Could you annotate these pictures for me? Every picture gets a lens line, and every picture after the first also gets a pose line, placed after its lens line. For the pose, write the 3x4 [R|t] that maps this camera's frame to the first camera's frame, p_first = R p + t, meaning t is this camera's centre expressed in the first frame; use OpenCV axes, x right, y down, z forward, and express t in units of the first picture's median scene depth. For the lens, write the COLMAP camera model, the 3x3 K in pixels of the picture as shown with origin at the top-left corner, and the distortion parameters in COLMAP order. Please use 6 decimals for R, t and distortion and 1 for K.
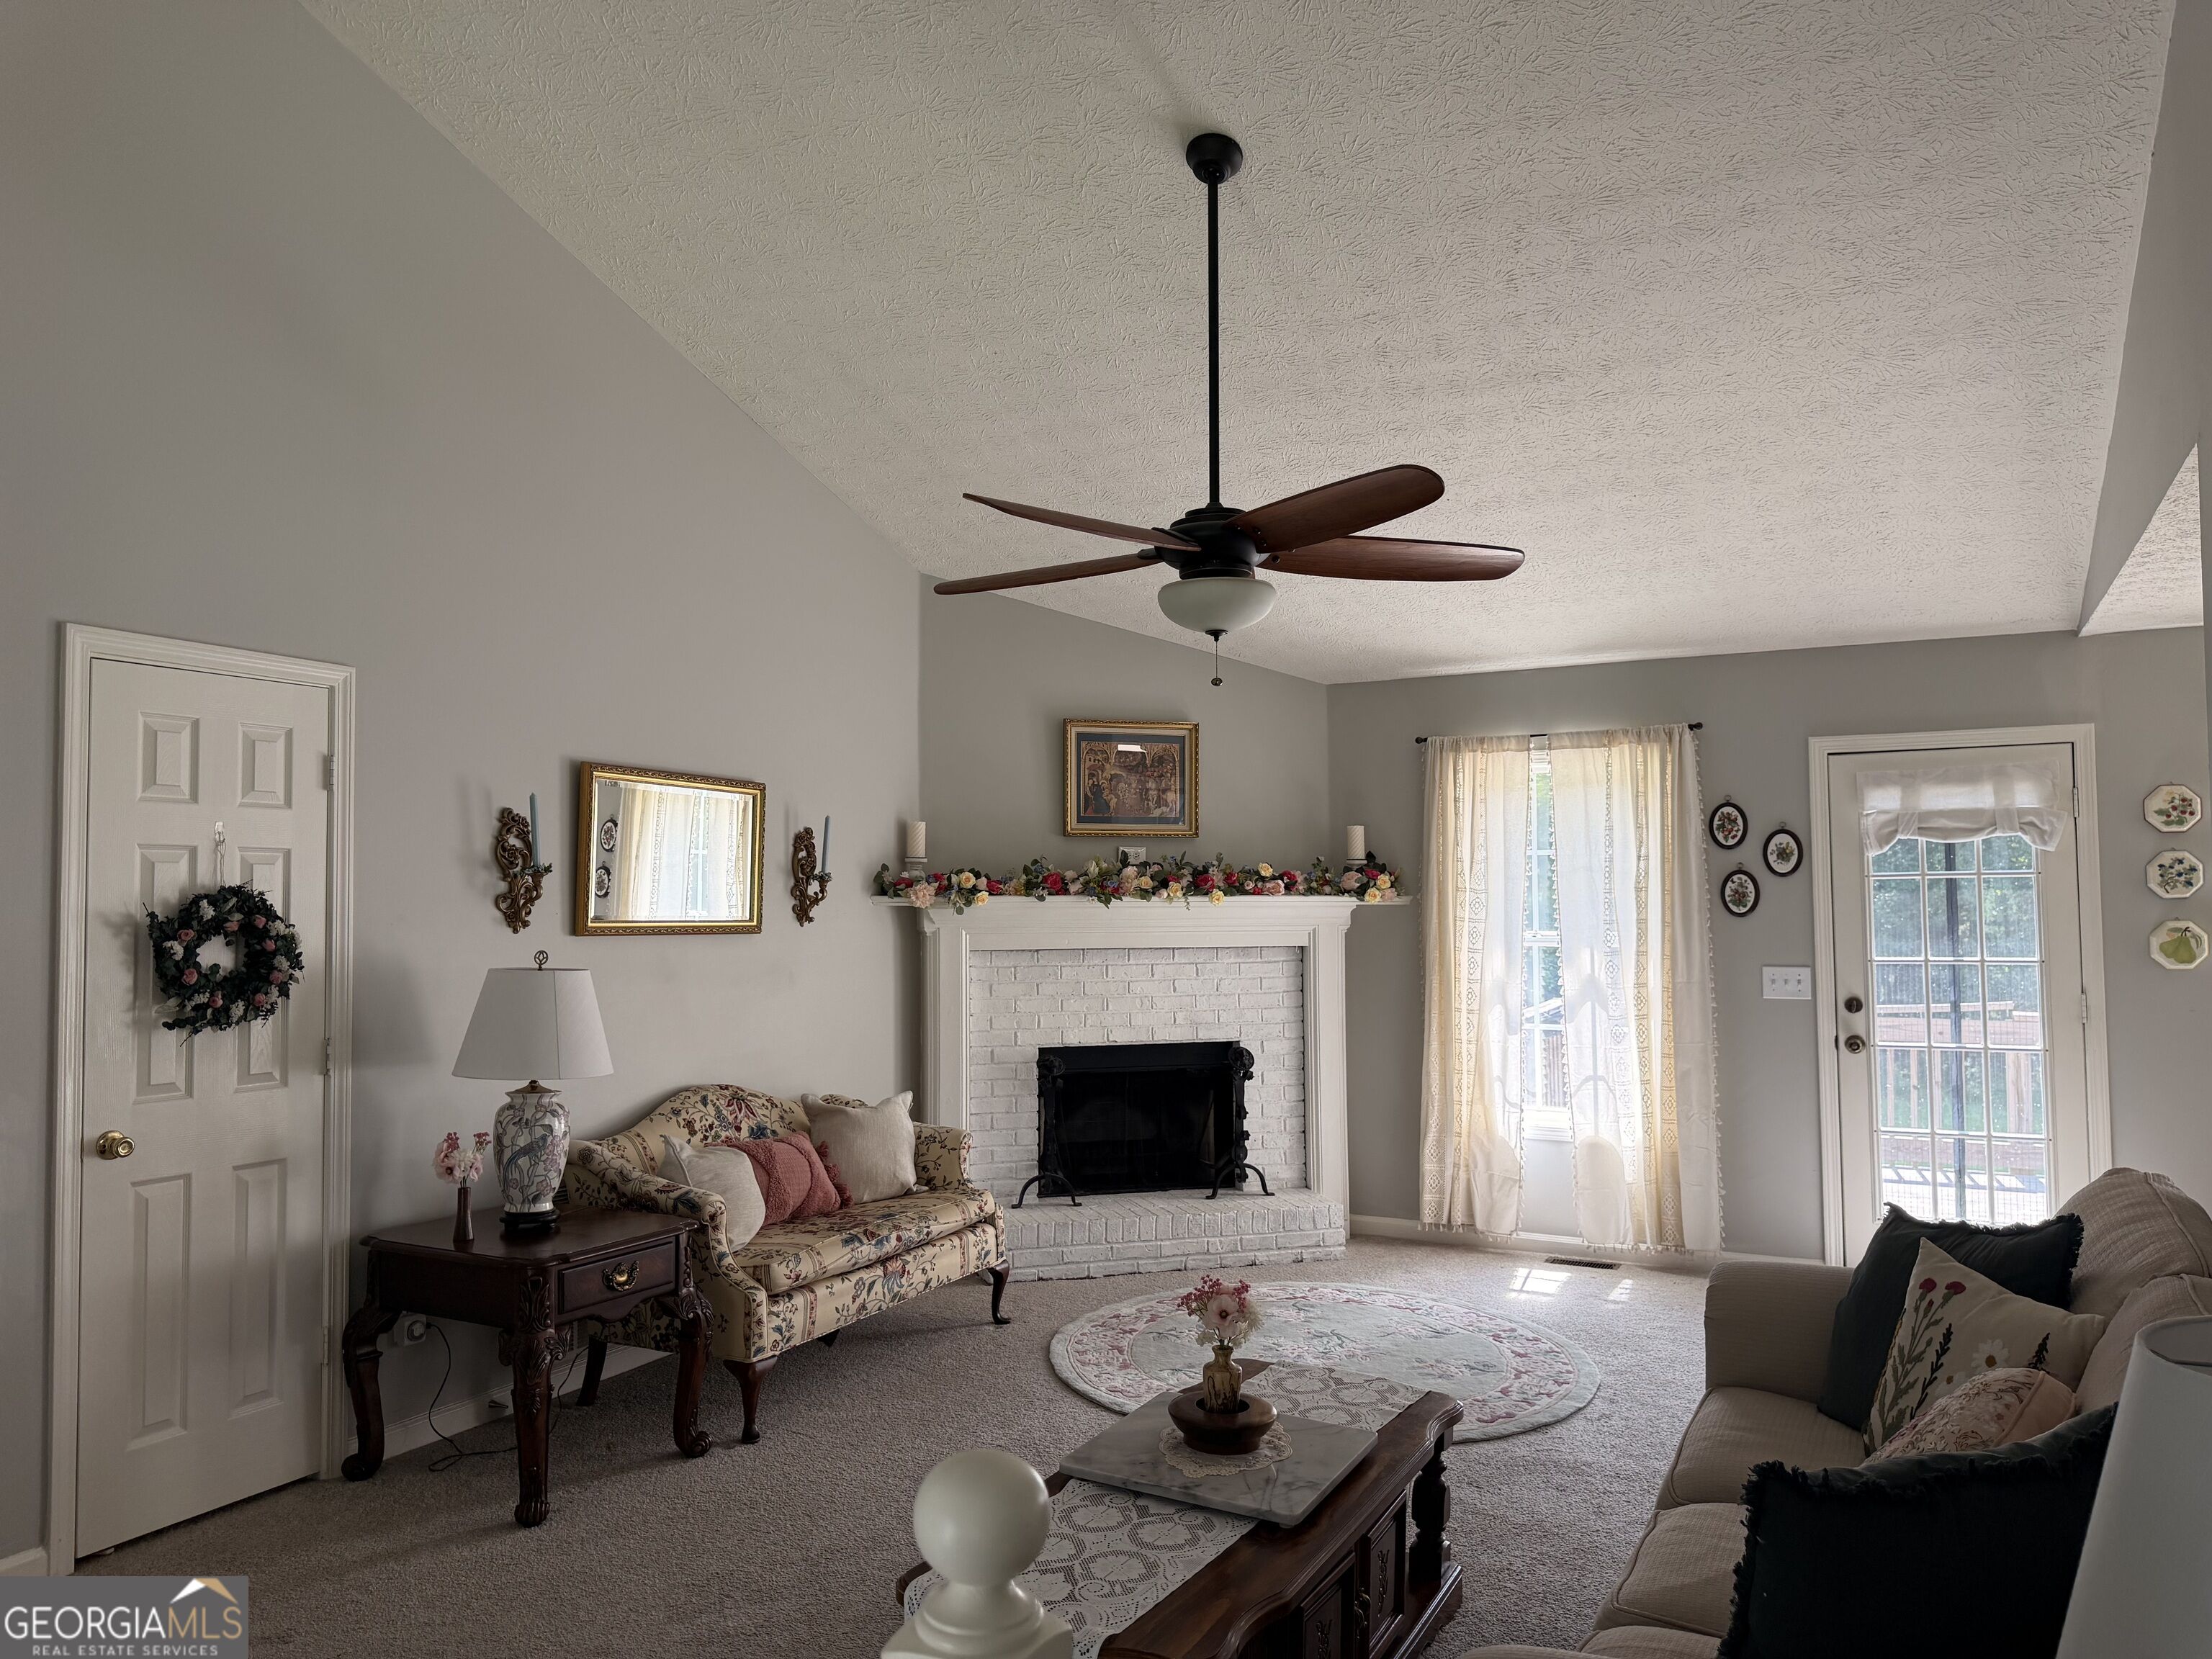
lens RADIAL K [[1538.8, 0, 1086.7], [0, 1538.8, 828.5], [0, 0, 1]] dist [0.065857, -0.083534]
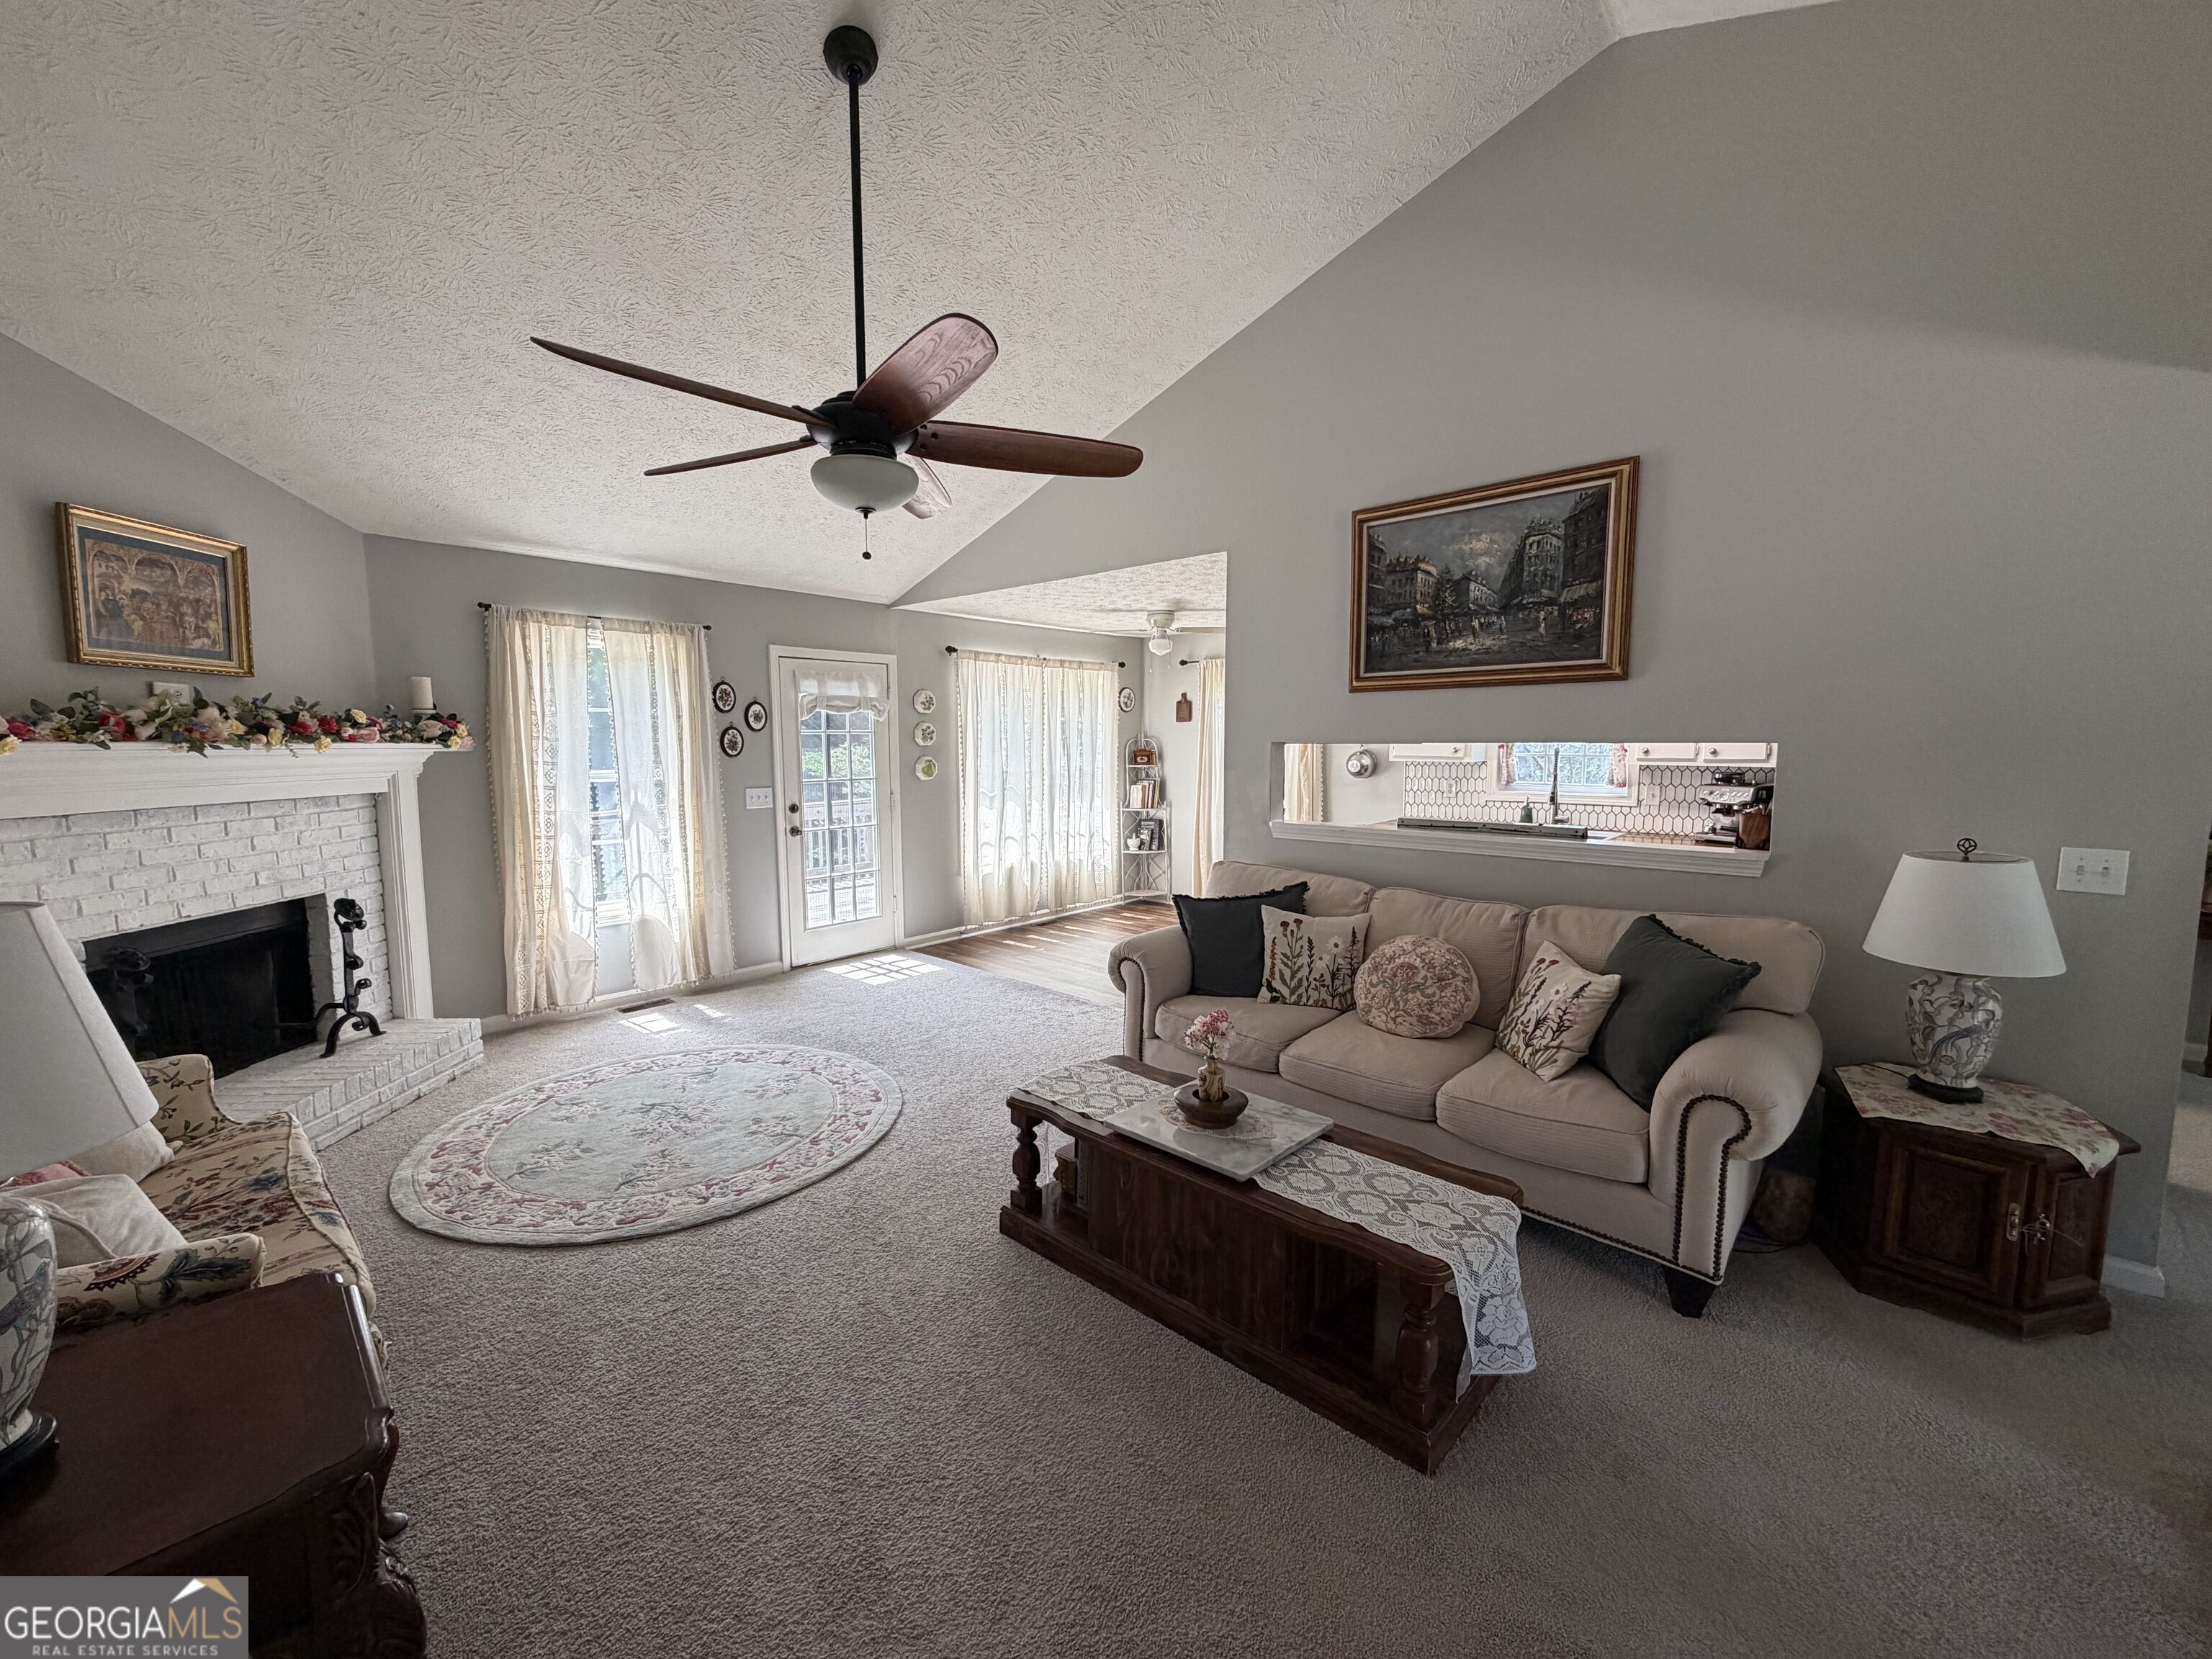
lens RADIAL K [[880.4, 0, 1102.3], [0, 880.4, 830.1], [0, 0, 1]] dist [-0.005592, 0.002445]
pose [[0.246714, -0.092072, 0.964705, -0.350499], [-0.045582, 0.993272, 0.106456, 0.019656], [-0.968016, -0.070237, 0.240857, 0.446601]]
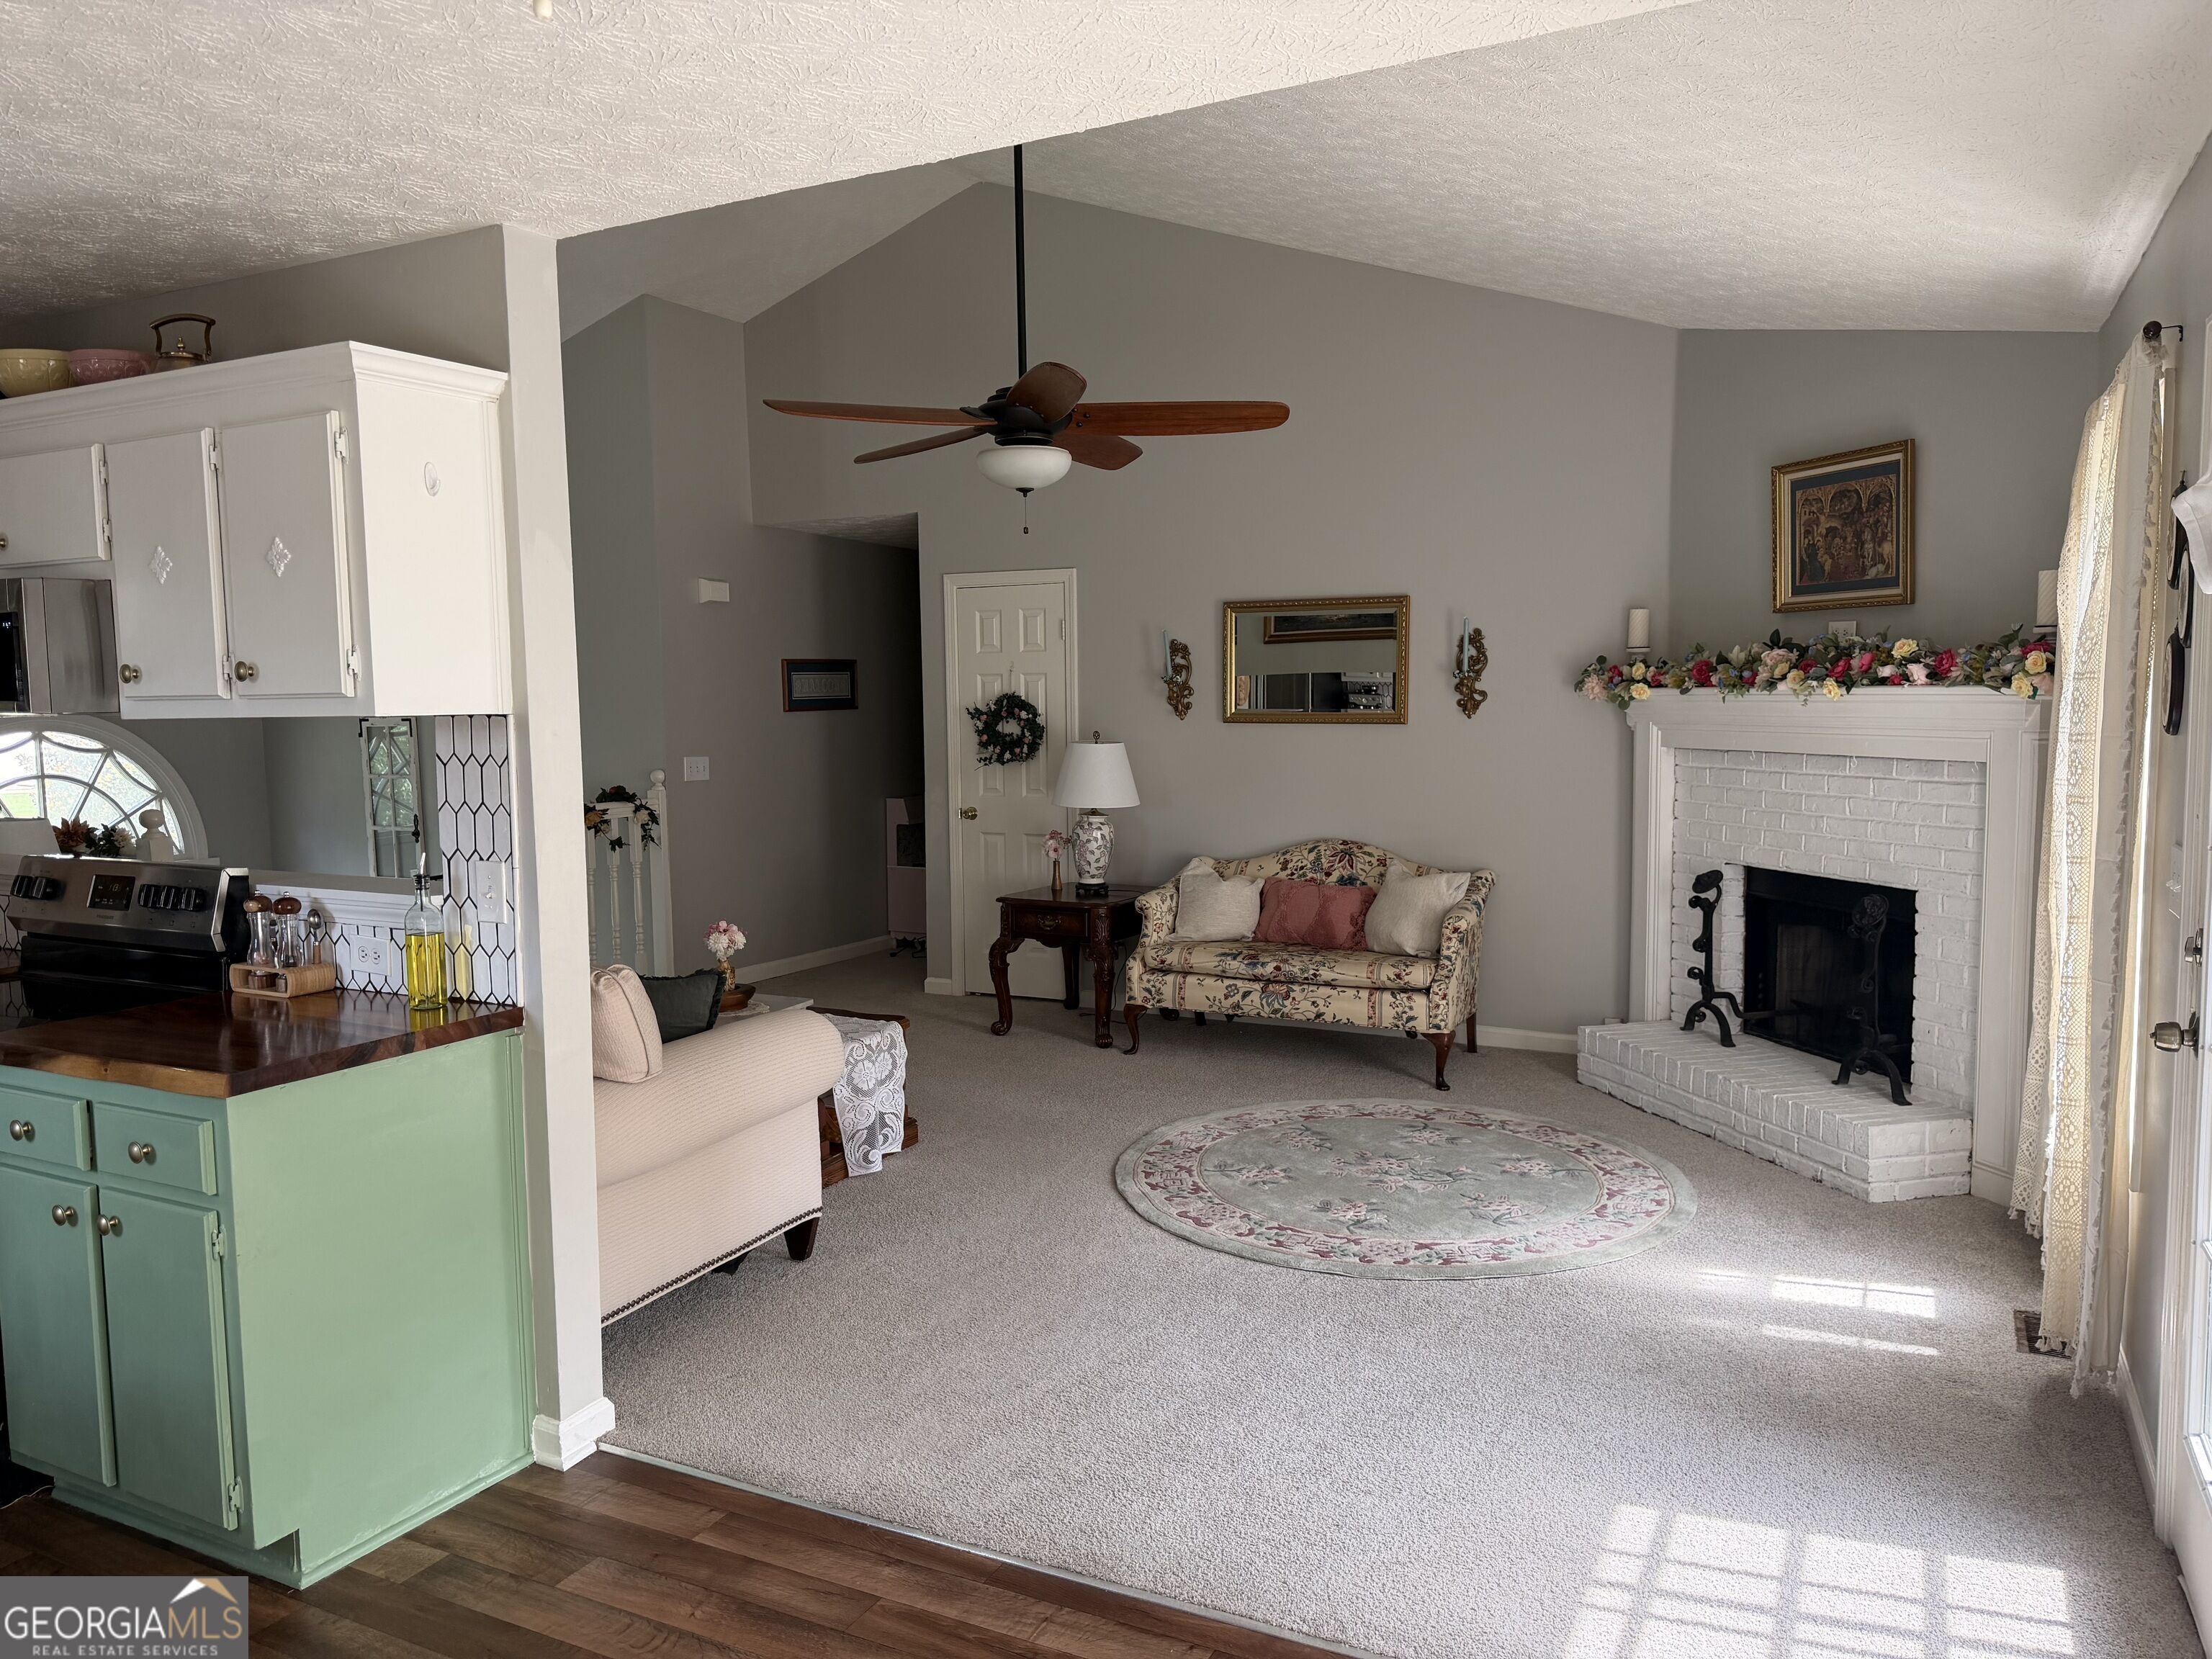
lens RADIAL K [[1538.8, 0, 1052.6], [0, 1538.8, 831.3], [0, 0, 1]] dist [0.065857, -0.083534]
pose [[-0.013192, 0.093030, -0.995576, 0.922387], [0.061826, 0.993833, 0.092048, 0.022649], [0.998000, -0.060339, -0.018862, 0.697273]]
